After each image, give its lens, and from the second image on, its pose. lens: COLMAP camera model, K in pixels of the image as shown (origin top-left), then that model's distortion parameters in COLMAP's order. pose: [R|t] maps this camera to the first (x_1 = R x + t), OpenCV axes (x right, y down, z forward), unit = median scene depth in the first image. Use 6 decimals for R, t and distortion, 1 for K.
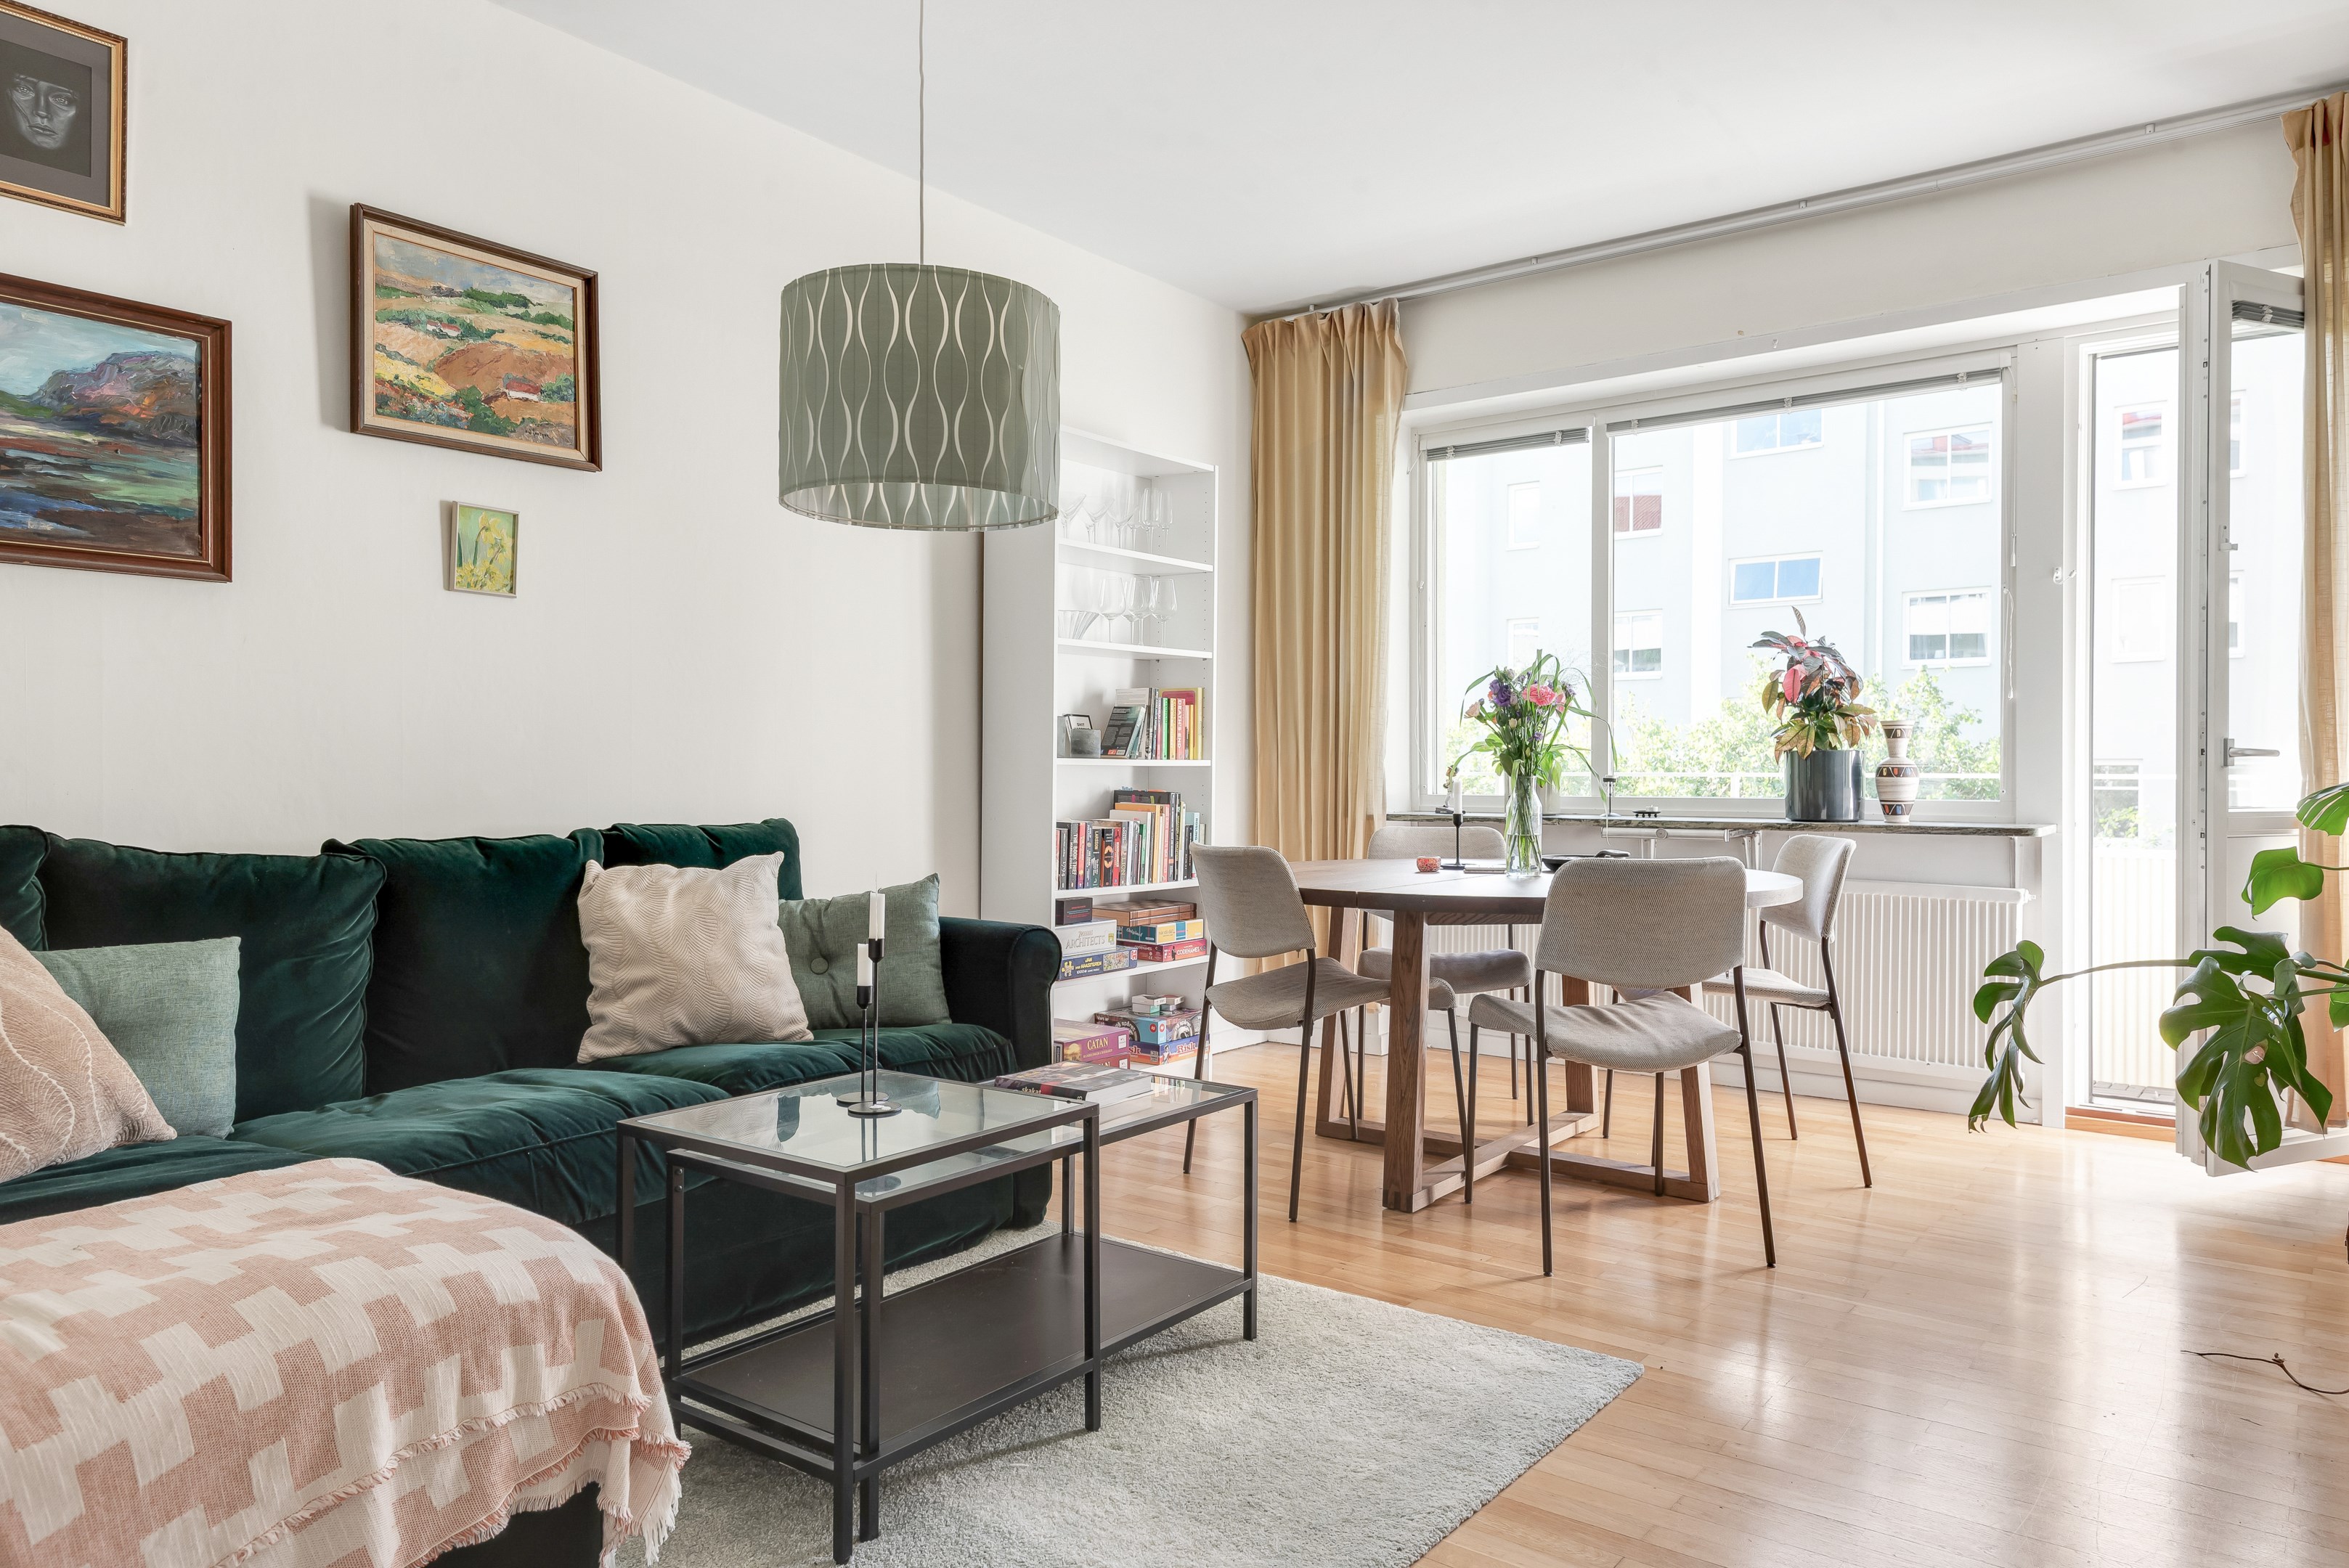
lens RADIAL K [[1576.4, 0, 1170.4], [0, 1576.4, 777.1], [0, 0, 1]] dist [0.026335, -0.004961]
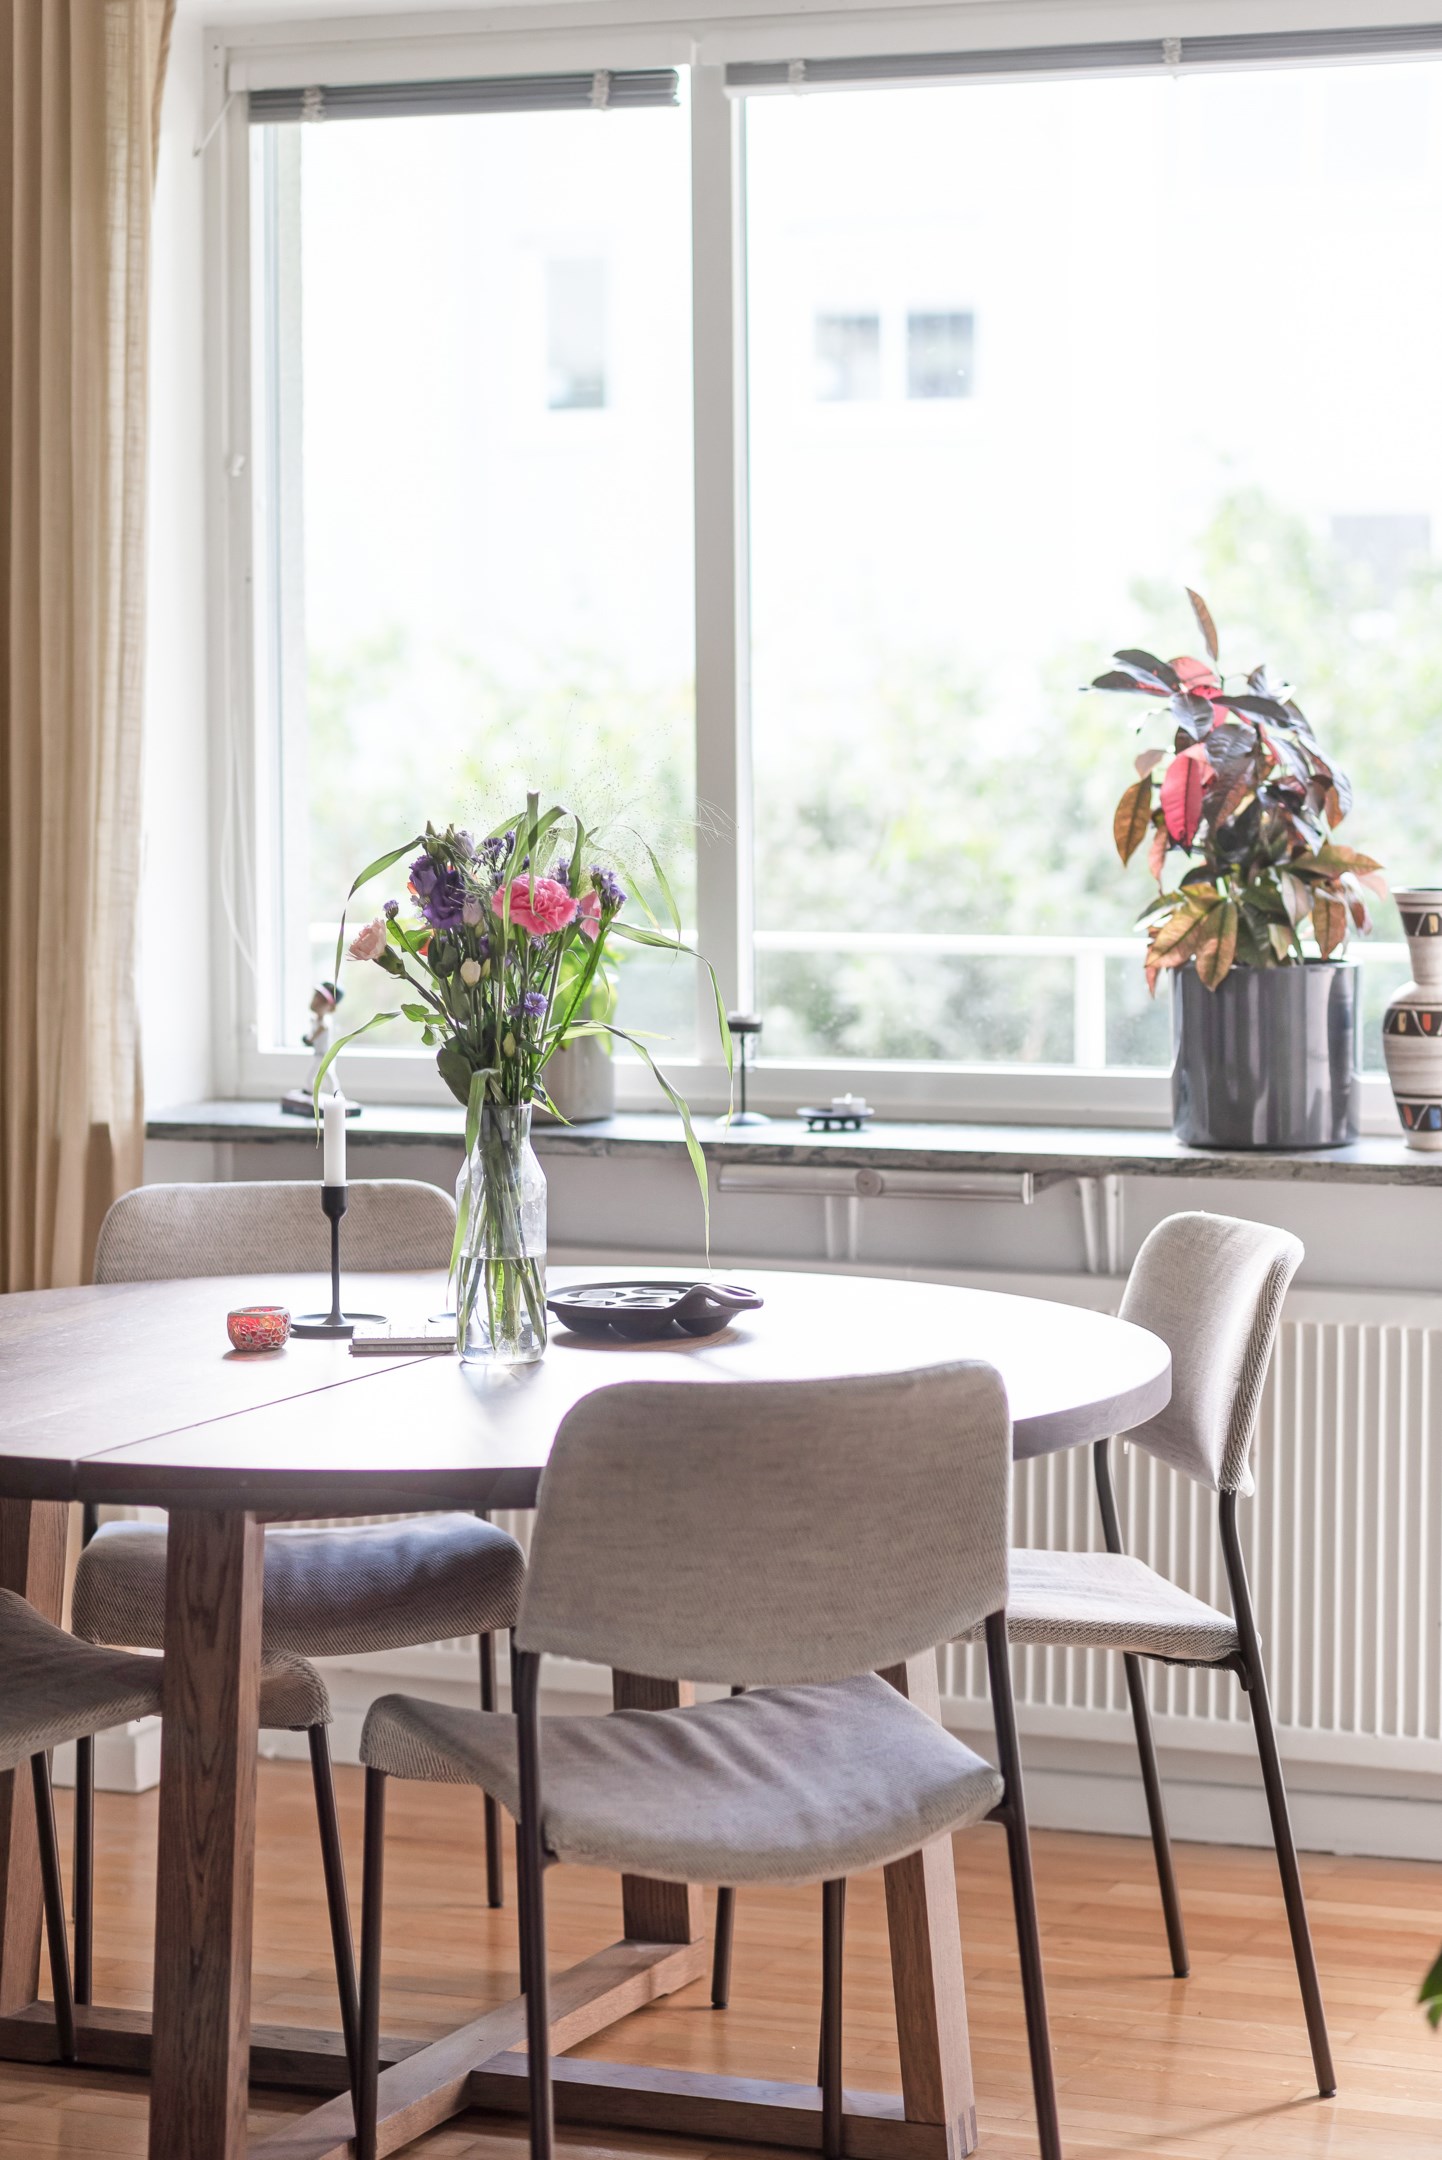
lens RADIAL K [[5287.8, 0, 718.7], [0, 5287.8, 700.6], [0, 0, 1]] dist [0.005937, -0.402816]
pose [[0.970005, -0.009009, 0.242920, -0.032694], [0.008034, 0.999955, 0.005005, -0.090633], [-0.242954, -0.002904, 0.970033, -0.232319]]
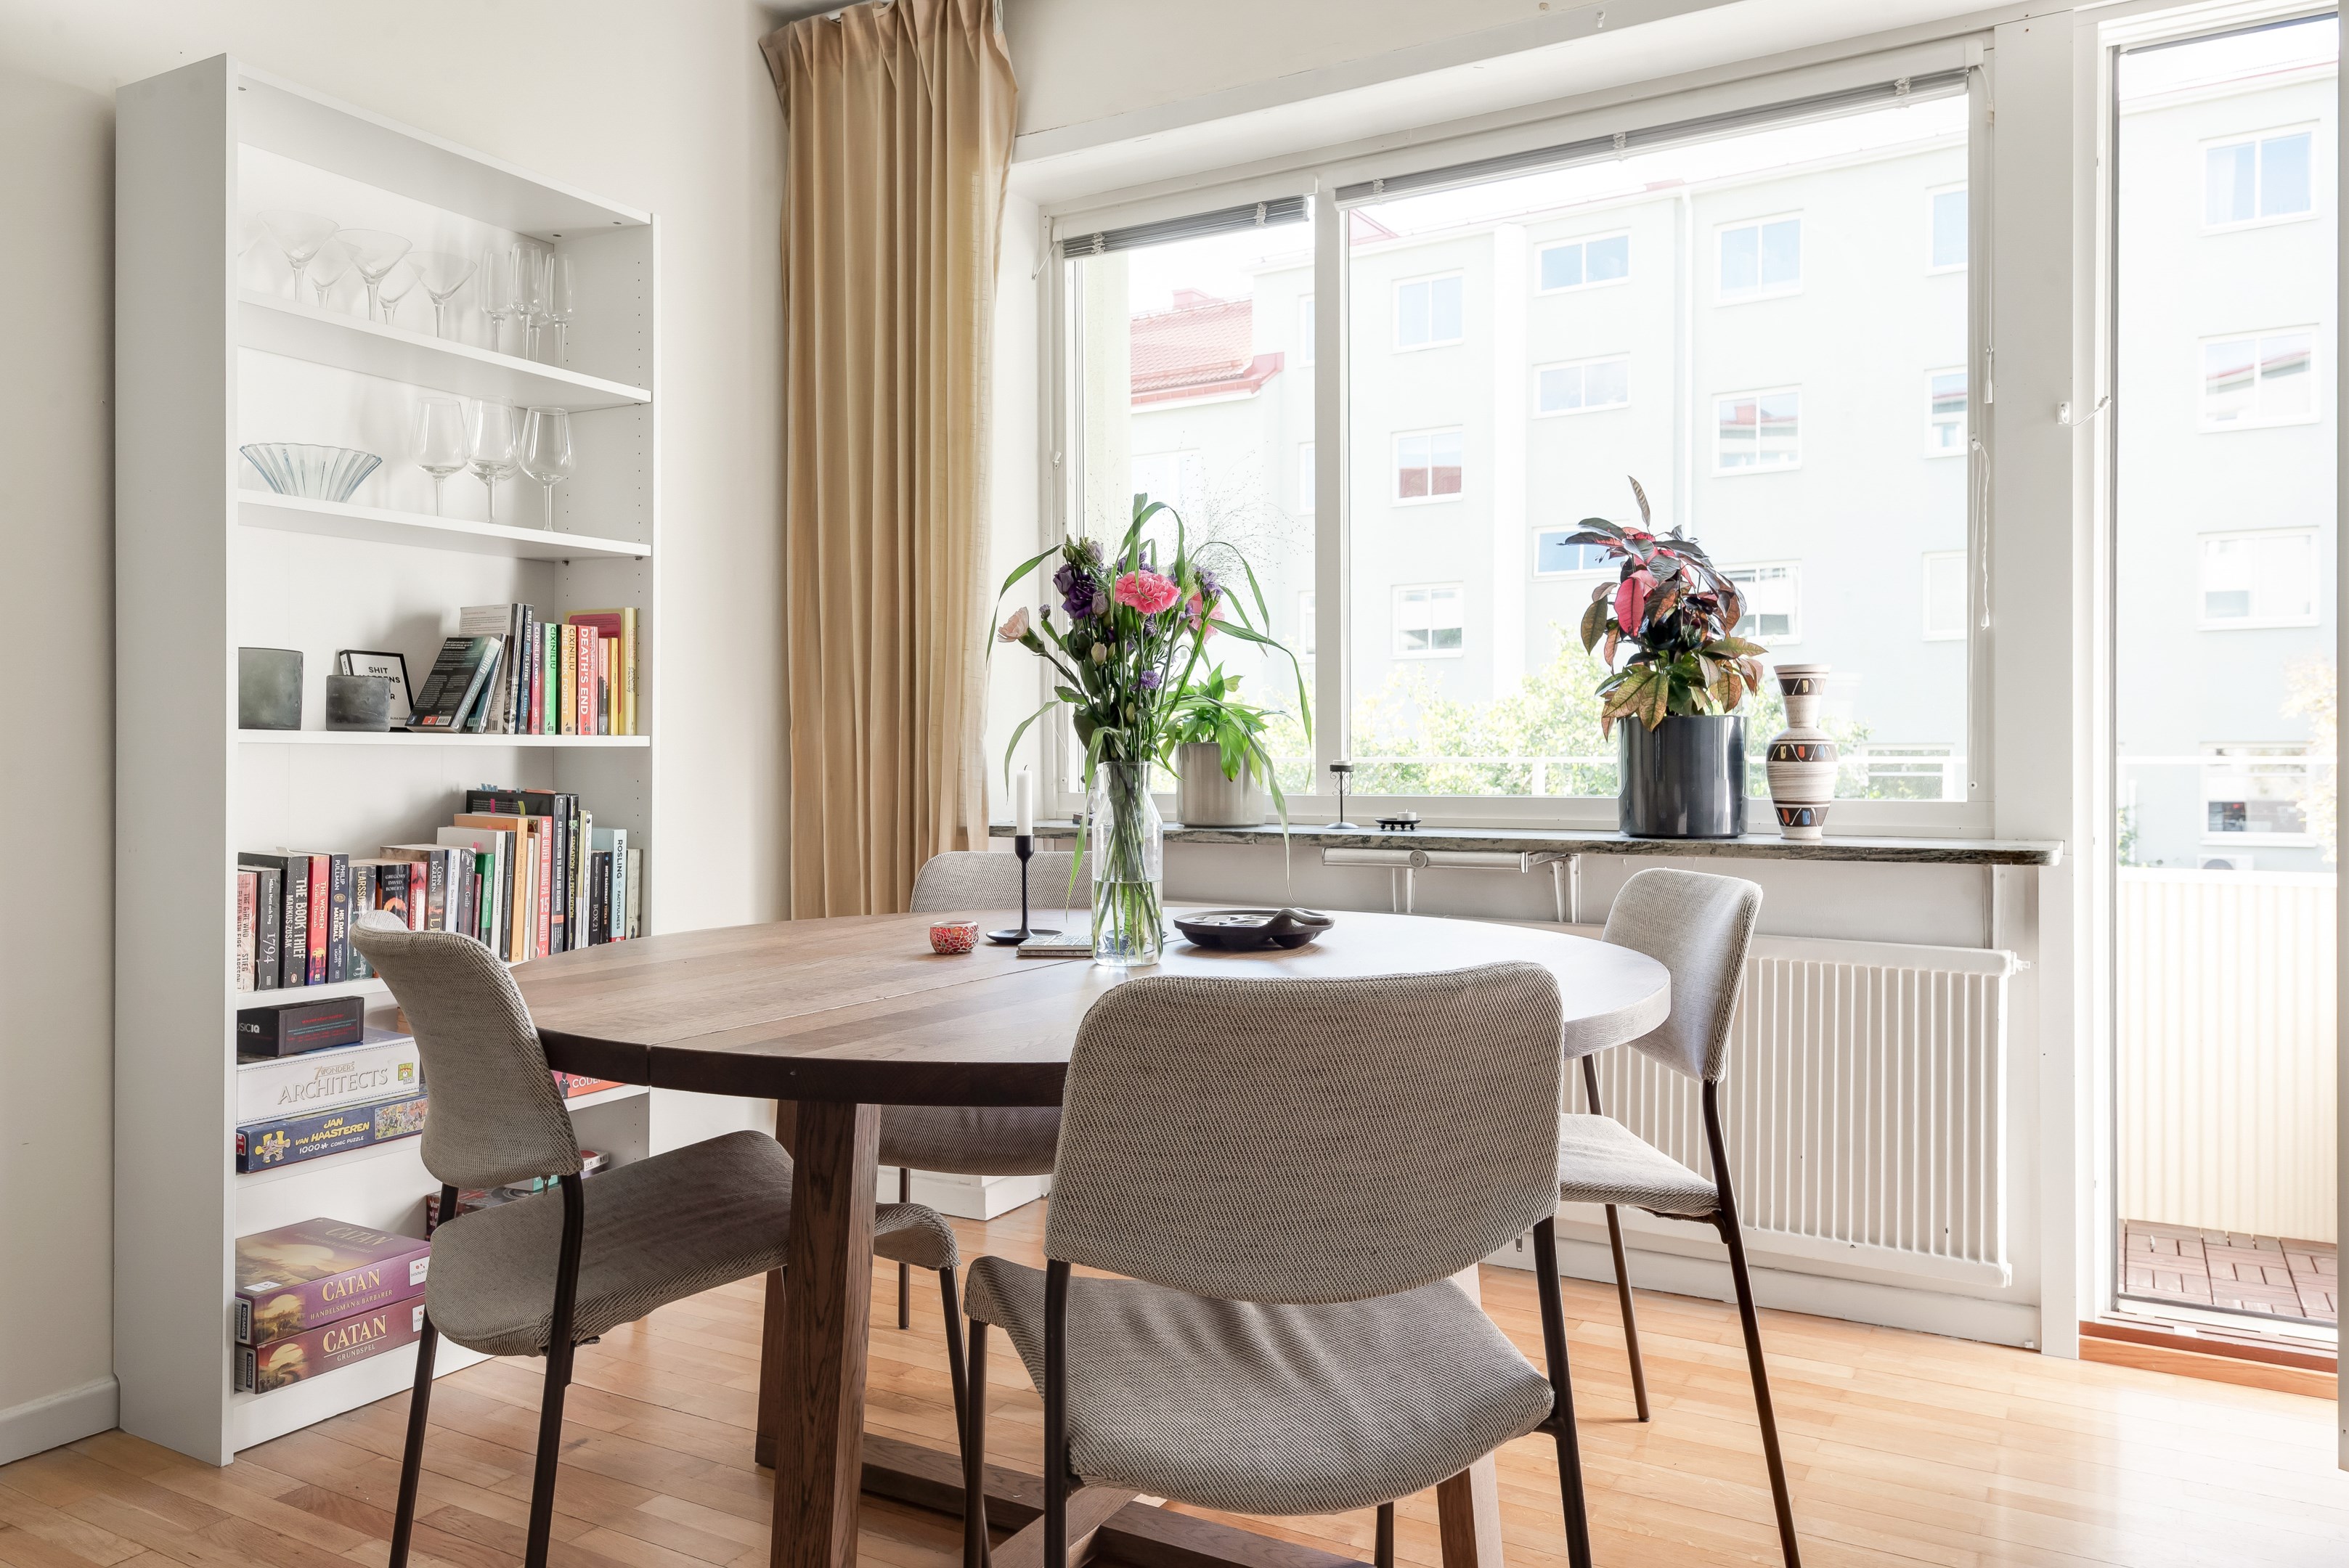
lens RADIAL K [[1660.5, 0, 1186.2], [0, 1660.5, 766.3], [0, 0, 1]] dist [0.044533, -0.049450]
pose [[0.991110, -0.003907, 0.132990, 0.149112], [0.003837, 0.999992, 0.000778, 0.000447], [-0.132992, -0.000261, 0.991117, 0.415205]]
